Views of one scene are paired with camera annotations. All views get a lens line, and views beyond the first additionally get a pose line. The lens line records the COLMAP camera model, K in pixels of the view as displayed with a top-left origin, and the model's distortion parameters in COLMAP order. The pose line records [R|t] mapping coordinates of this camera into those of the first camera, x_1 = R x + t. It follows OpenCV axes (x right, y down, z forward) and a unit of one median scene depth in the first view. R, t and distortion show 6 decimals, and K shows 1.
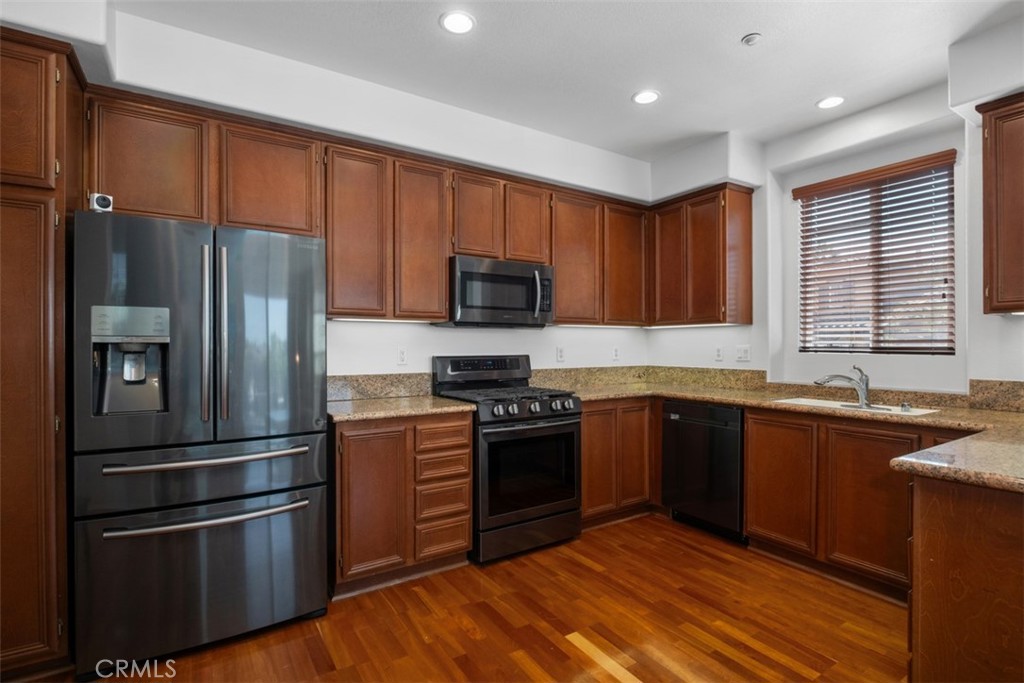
lens RADIAL K [[501.9, 0, 512.1], [0, 501.9, 345.9], [0, 0, 1]] dist [-0.004035, -0.004272]
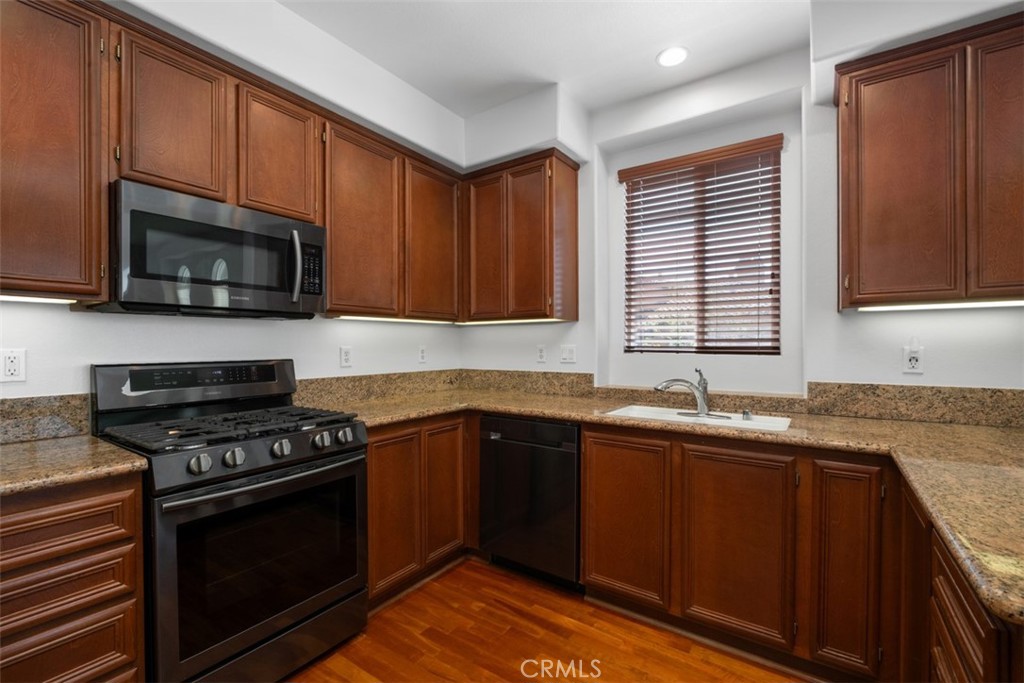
lens RADIAL K [[439.9, 0, 511.1], [0, 439.9, 346.2], [0, 0, 1]] dist [-0.001497, -0.001206]
pose [[0.927186, -0.002086, 0.374596, 0.100489], [0.001779, 0.999998, 0.001165, 0.000163], [-0.374598, -0.000413, 0.927187, 0.395094]]
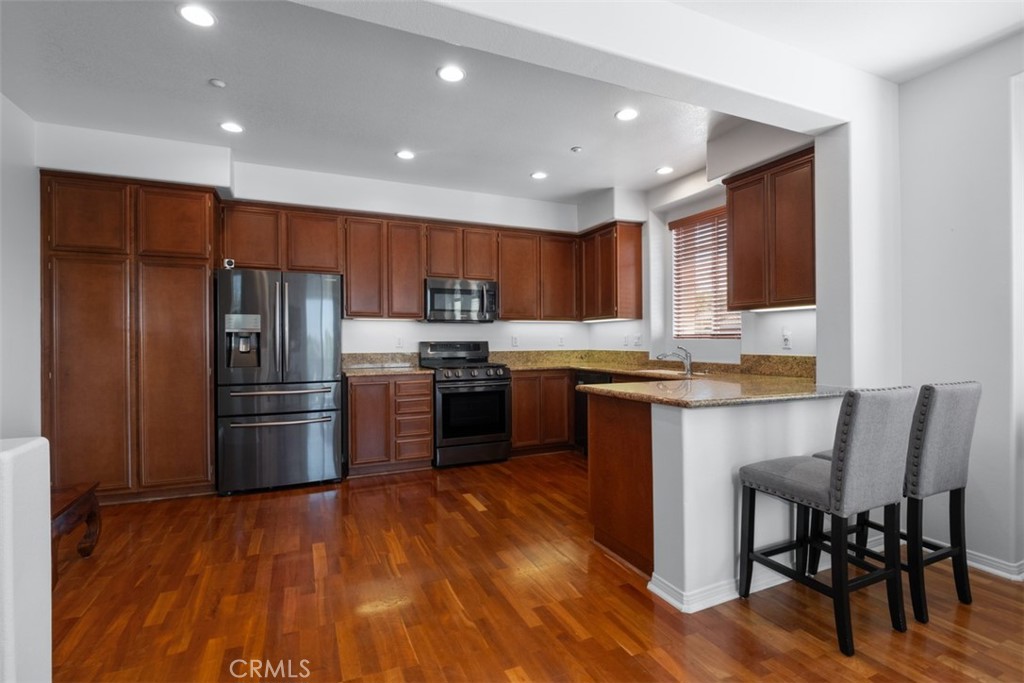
lens RADIAL K [[501.9, 0, 519.6], [0, 501.9, 343.6], [0, 0, 1]] dist [-0.004035, -0.004272]
pose [[0.987973, -0.002562, -0.154608, 0.418561], [0.003311, 0.999984, 0.004588, 0.022011], [0.154594, -0.005044, 0.987965, -0.528513]]
